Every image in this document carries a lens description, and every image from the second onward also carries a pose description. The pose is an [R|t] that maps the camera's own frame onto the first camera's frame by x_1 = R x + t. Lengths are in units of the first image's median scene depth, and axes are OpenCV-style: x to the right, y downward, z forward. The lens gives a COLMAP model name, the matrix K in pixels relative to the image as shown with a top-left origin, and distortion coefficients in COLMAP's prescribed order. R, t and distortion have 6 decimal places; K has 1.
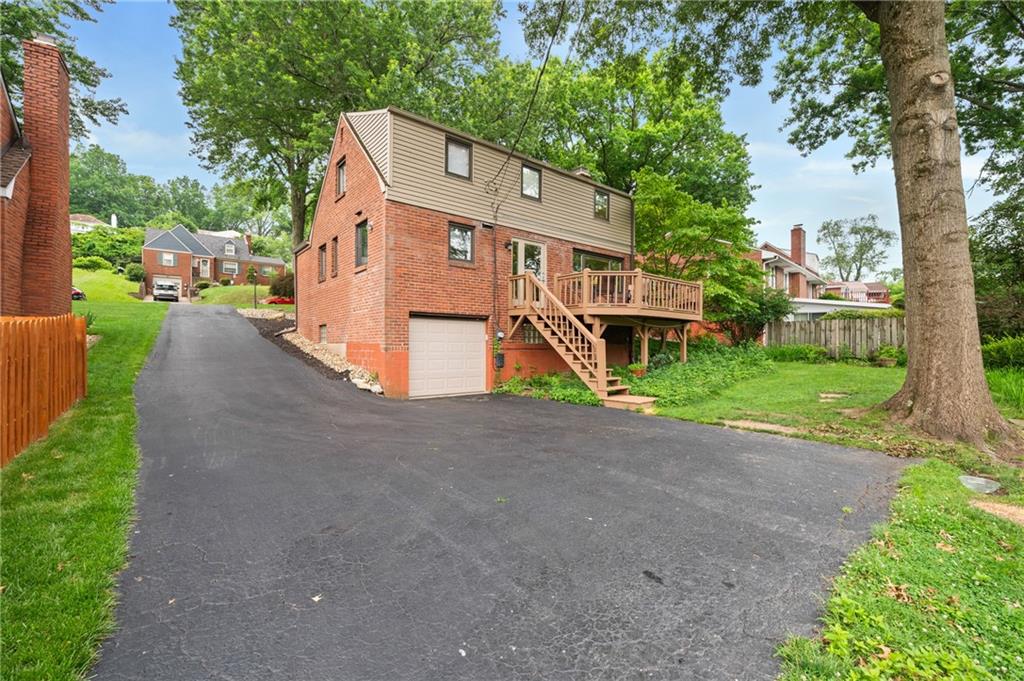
lens RADIAL K [[442.1, 0, 514.3], [0, 442.1, 345.3], [0, 0, 1]] dist [0.003046, -0.000232]
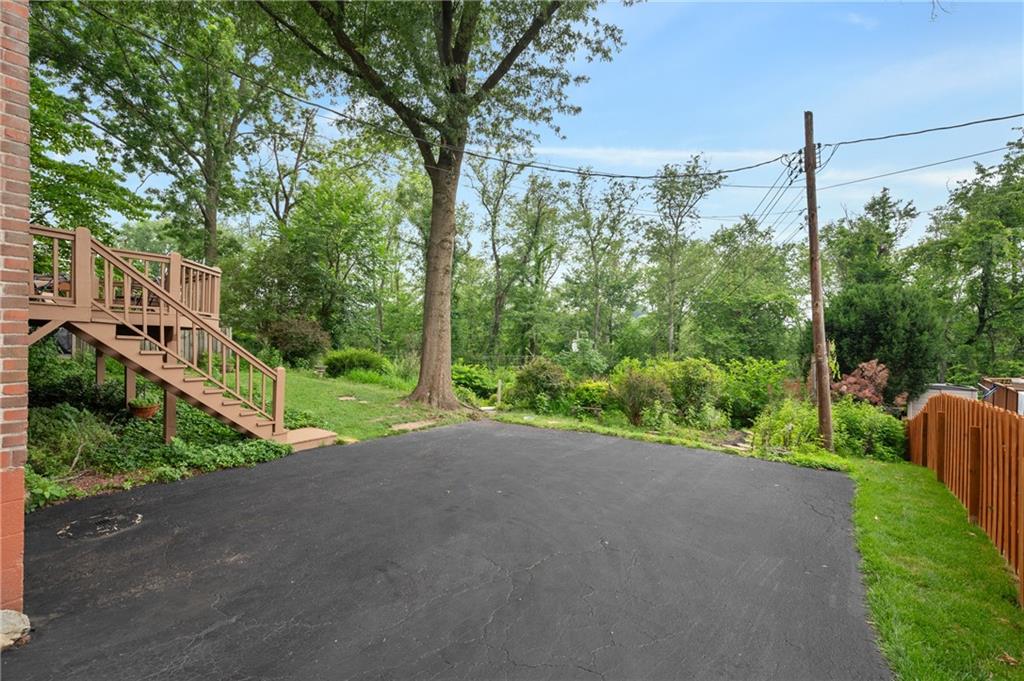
lens RADIAL K [[442.1, 0, 513.7], [0, 442.1, 339.6], [0, 0, 1]] dist [0.003046, -0.000232]
pose [[-0.262877, -0.004845, 0.964817, -0.429856], [-0.019481, 0.999810, -0.000287, -0.045215], [-0.964633, -0.018871, -0.262921, 0.533349]]
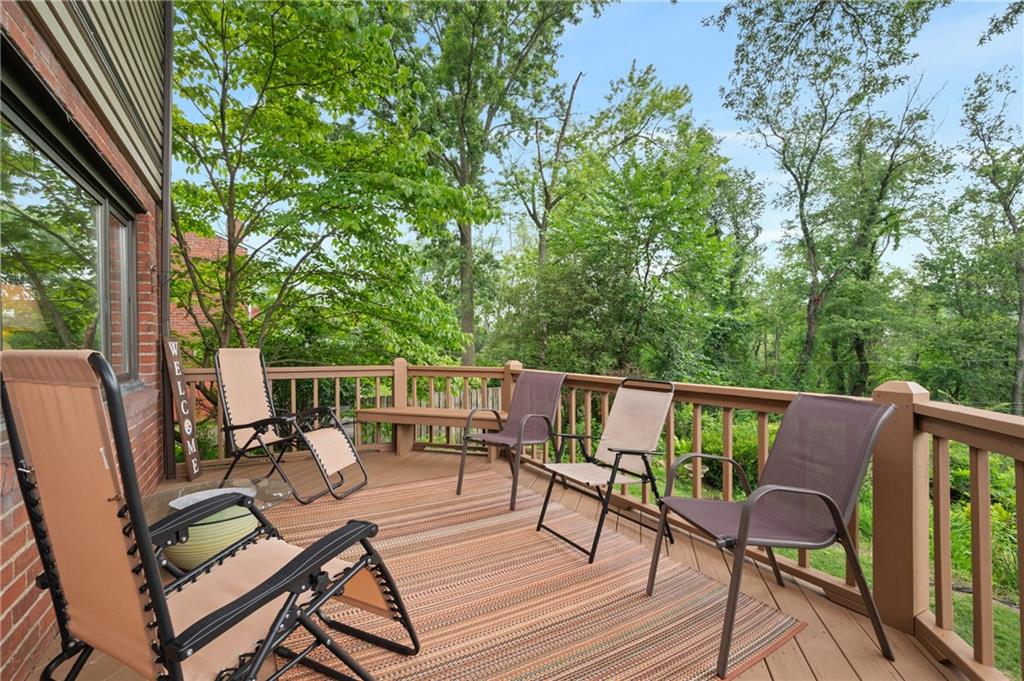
lens RADIAL K [[459.6, 0, 504.0], [0, 459.6, 342.0], [0, 0, 1]] dist [-0.004252, -0.000451]
pose [[0.182272, -0.006899, 0.983224, 0.068653], [0.004117, 0.999972, 0.006254, -0.140706], [-0.983240, 0.002908, 0.182295, 0.832064]]
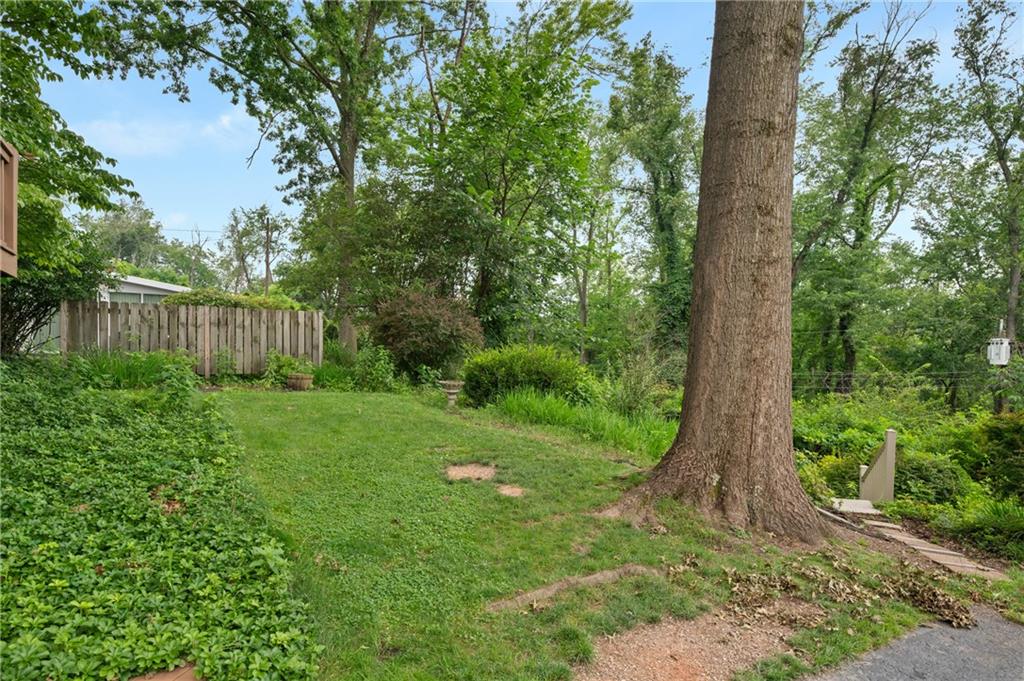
lens RADIAL K [[577.7, 0, 510.5], [0, 577.7, 363.1], [0, 0, 1]] dist [-0.000759, -0.001857]
pose [[0.158840, -0.017825, 0.987143, 0.079035], [-0.017270, 0.999634, 0.020829, -0.009063], [-0.987153, -0.020357, 0.158474, 0.530805]]
